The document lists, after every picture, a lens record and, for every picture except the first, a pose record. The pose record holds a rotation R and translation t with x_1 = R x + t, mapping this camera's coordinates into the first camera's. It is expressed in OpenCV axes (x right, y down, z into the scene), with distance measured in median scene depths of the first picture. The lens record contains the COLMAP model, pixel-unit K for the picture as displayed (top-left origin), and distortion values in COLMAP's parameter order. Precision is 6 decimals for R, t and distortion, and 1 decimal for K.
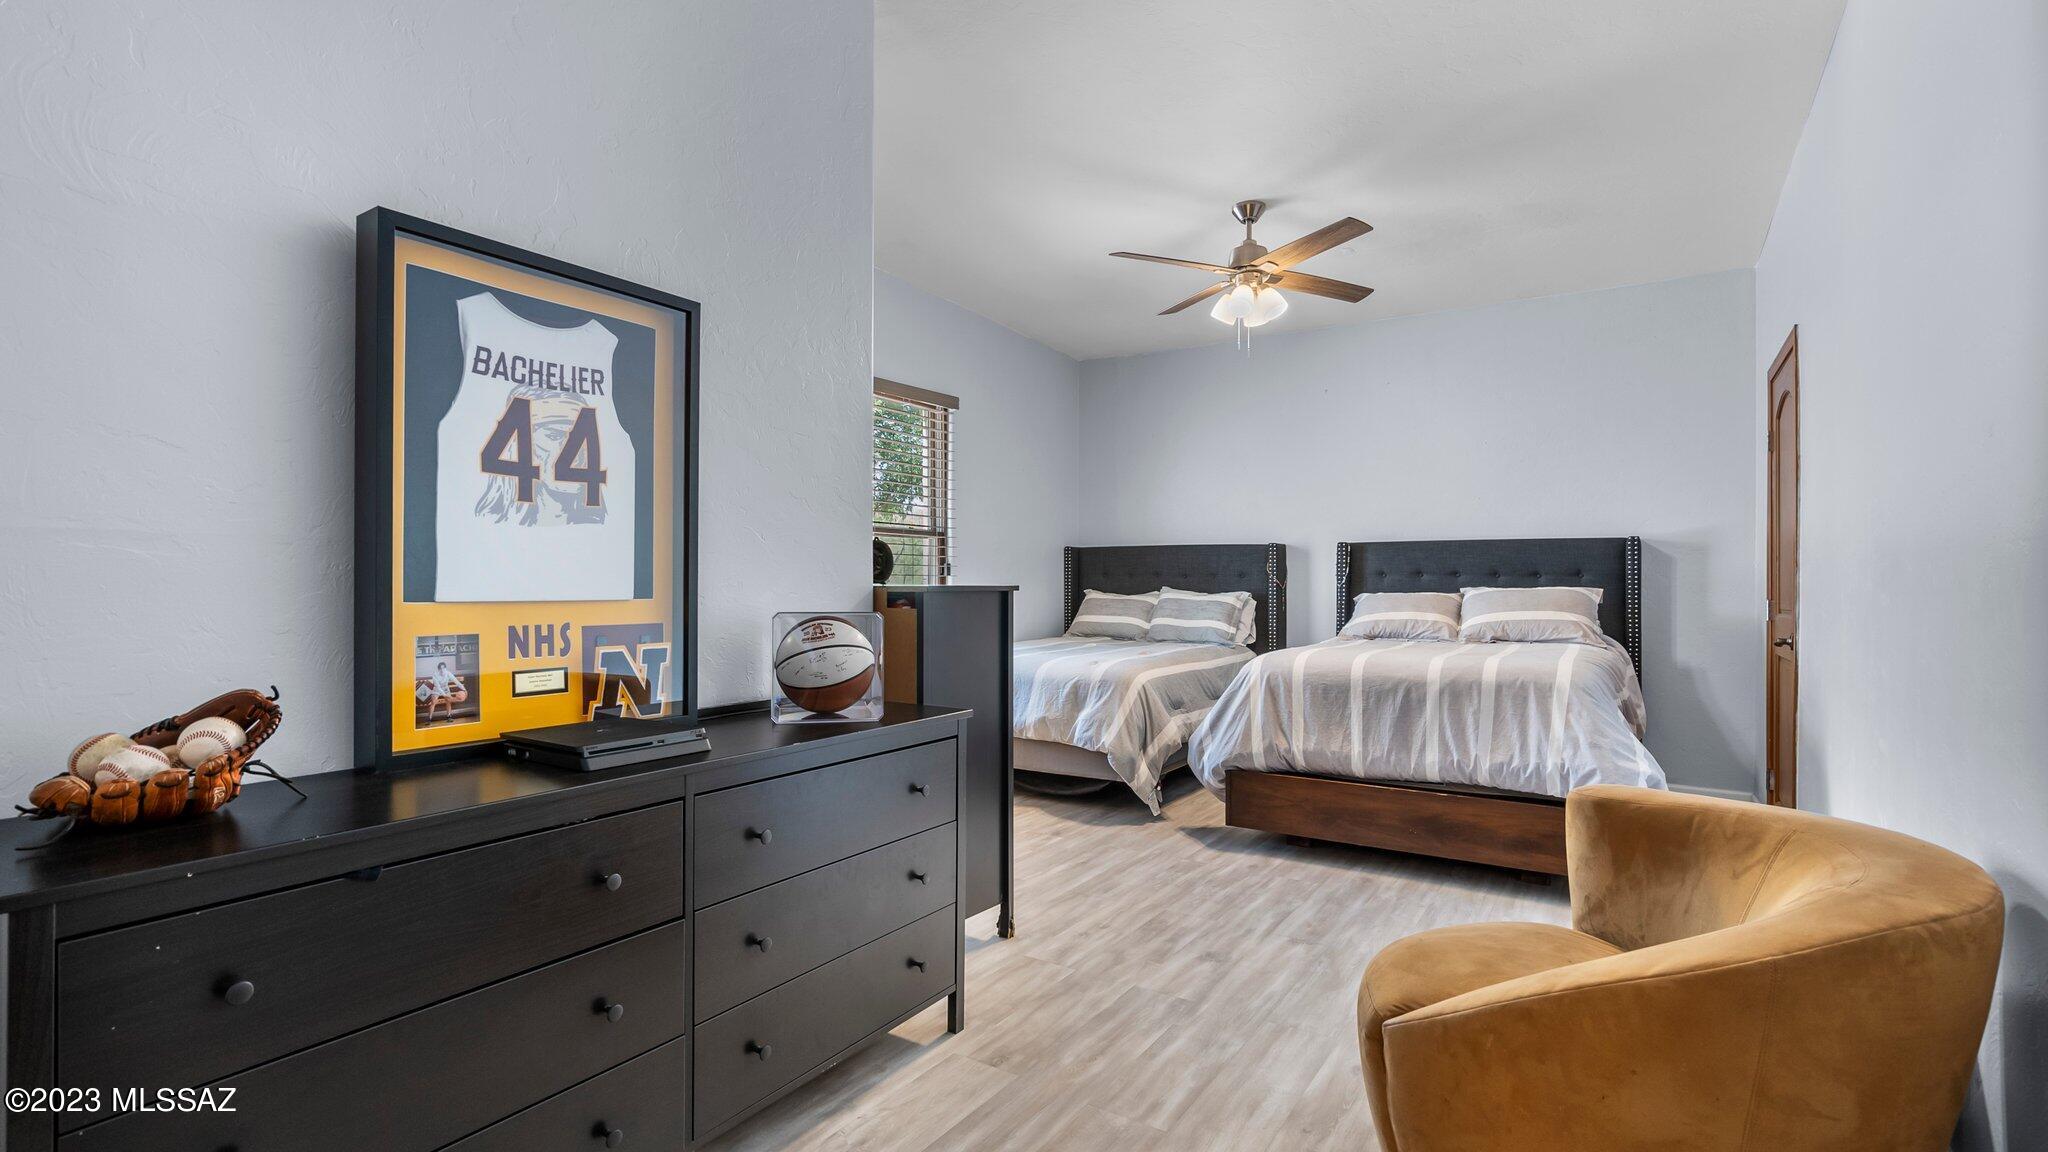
lens RADIAL K [[940.3, 0, 1037.9], [0, 940.3, 582.0], [0, 0, 1]] dist [-0.002522, 0.000066]
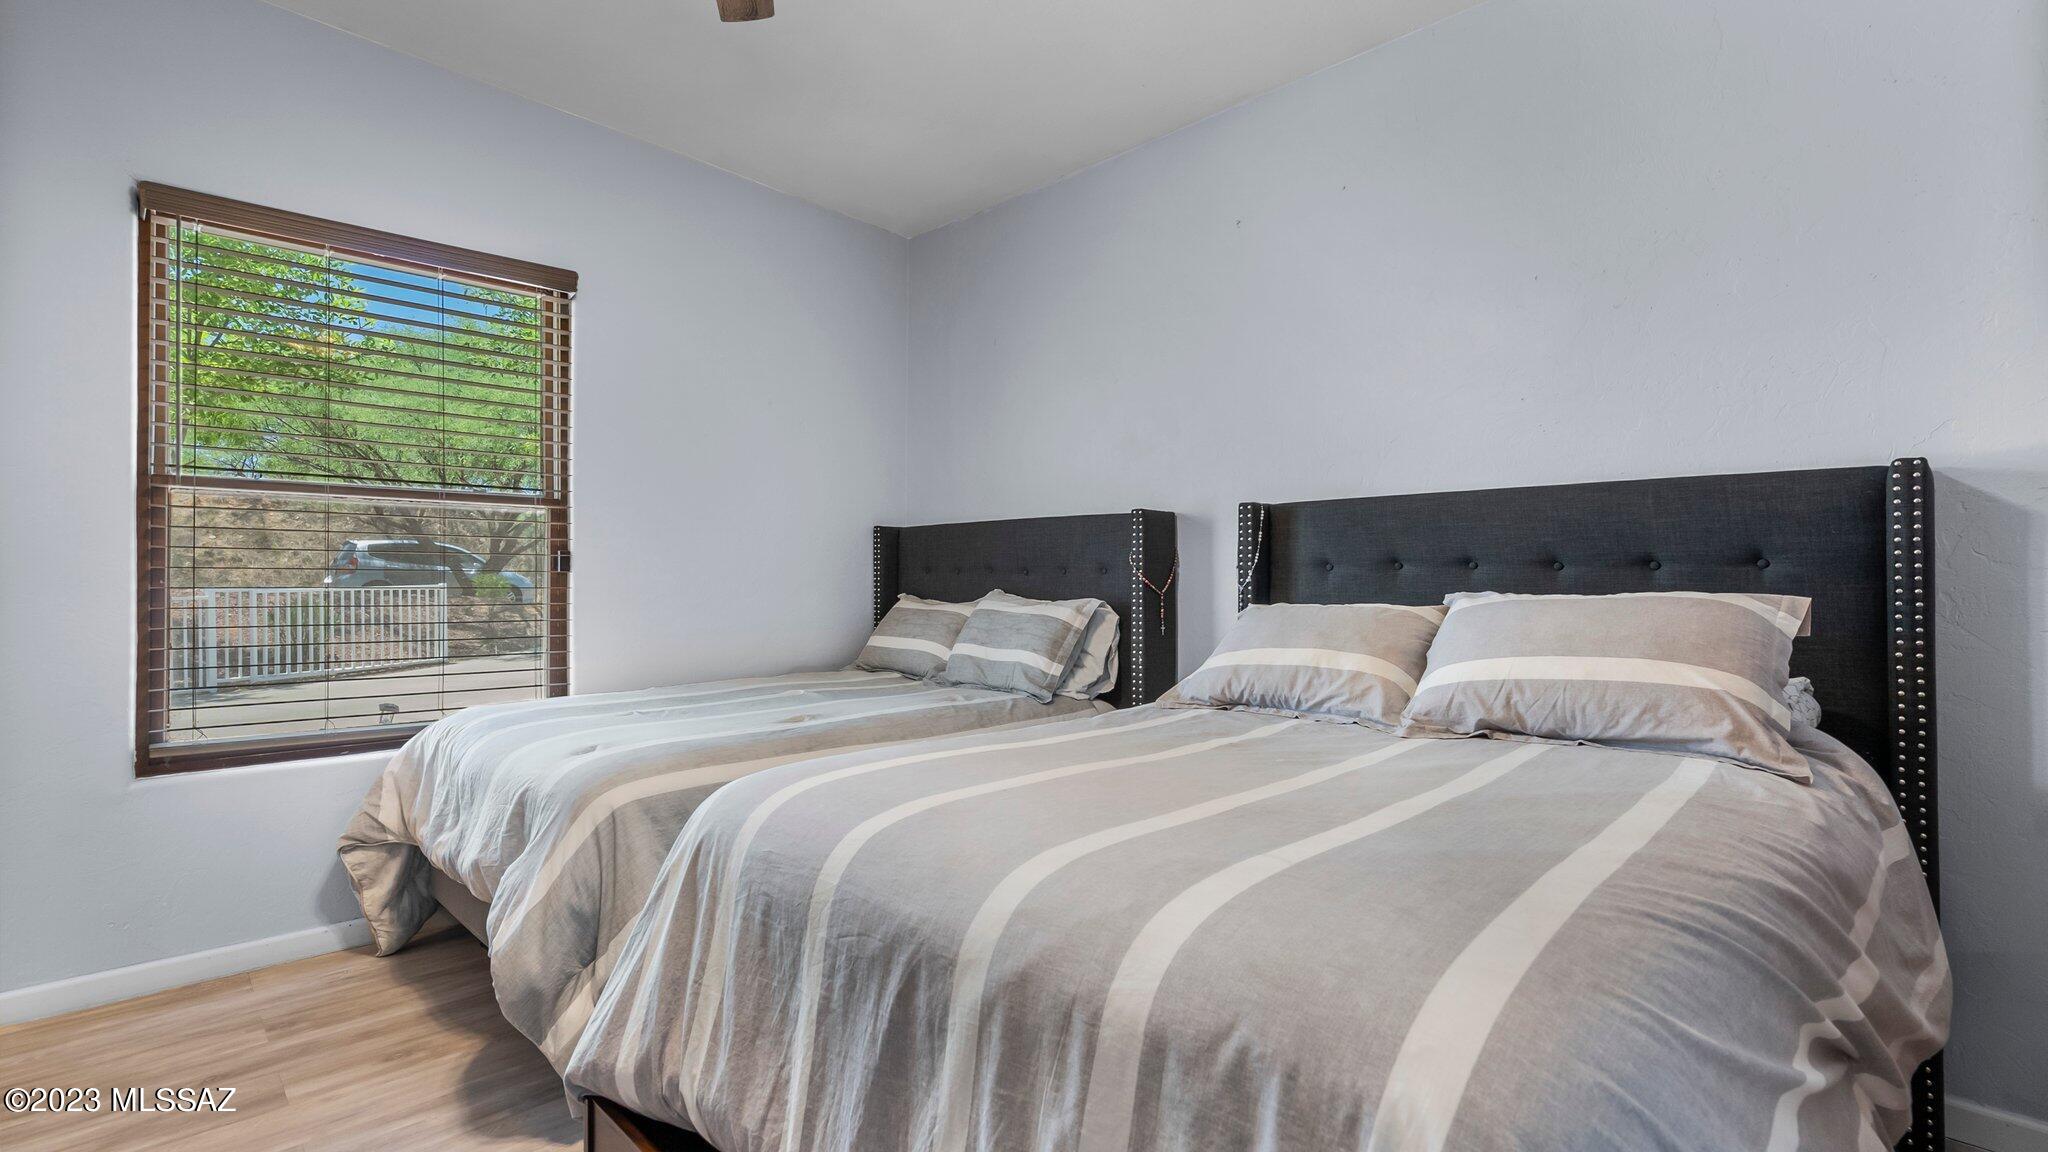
lens RADIAL K [[940.3, 0, 1006.7], [0, 940.3, 569.8], [0, 0, 1]] dist [-0.002522, 0.000066]
pose [[0.978682, -0.002981, -0.205358, 0.327935], [-0.000291, 0.999874, -0.015899, 0.002145], [0.205379, 0.015620, 0.978558, 0.512086]]
